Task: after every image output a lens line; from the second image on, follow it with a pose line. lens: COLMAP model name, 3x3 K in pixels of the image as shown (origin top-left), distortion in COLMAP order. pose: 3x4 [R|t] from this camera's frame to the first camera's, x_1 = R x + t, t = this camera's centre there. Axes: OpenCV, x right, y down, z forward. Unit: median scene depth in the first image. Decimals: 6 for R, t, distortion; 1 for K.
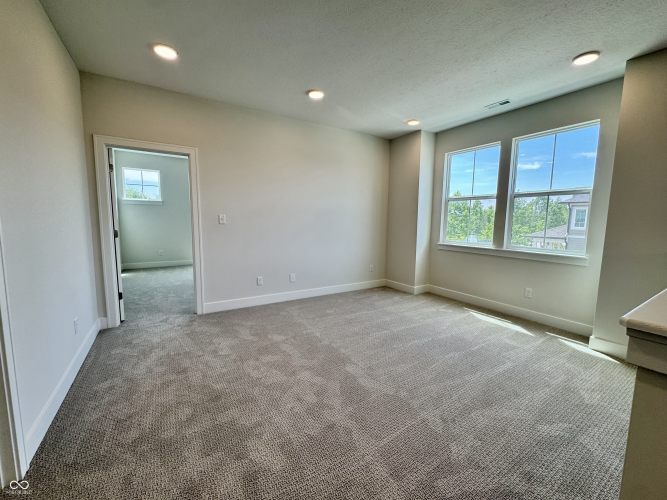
lens RADIAL K [[272.2, 0, 333.5], [0, 272.2, 250.0], [0, 0, 1]] dist [-0.003023, -0.000276]
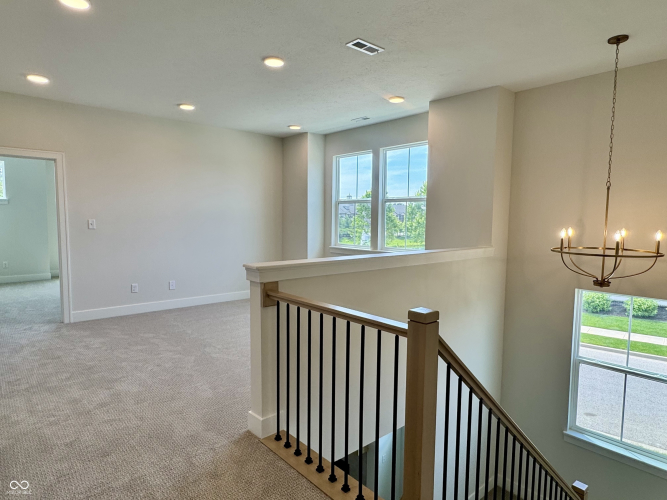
lens RADIAL K [[412.1, 0, 333.5], [0, 412.1, 250.0], [0, 0, 1]] dist [0.001549, 0.000473]
pose [[0.988338, -0.016495, 0.151380, 0.231280], [0.021350, 0.999307, -0.030503, 0.044268], [-0.150772, 0.033379, 0.988005, -0.612325]]
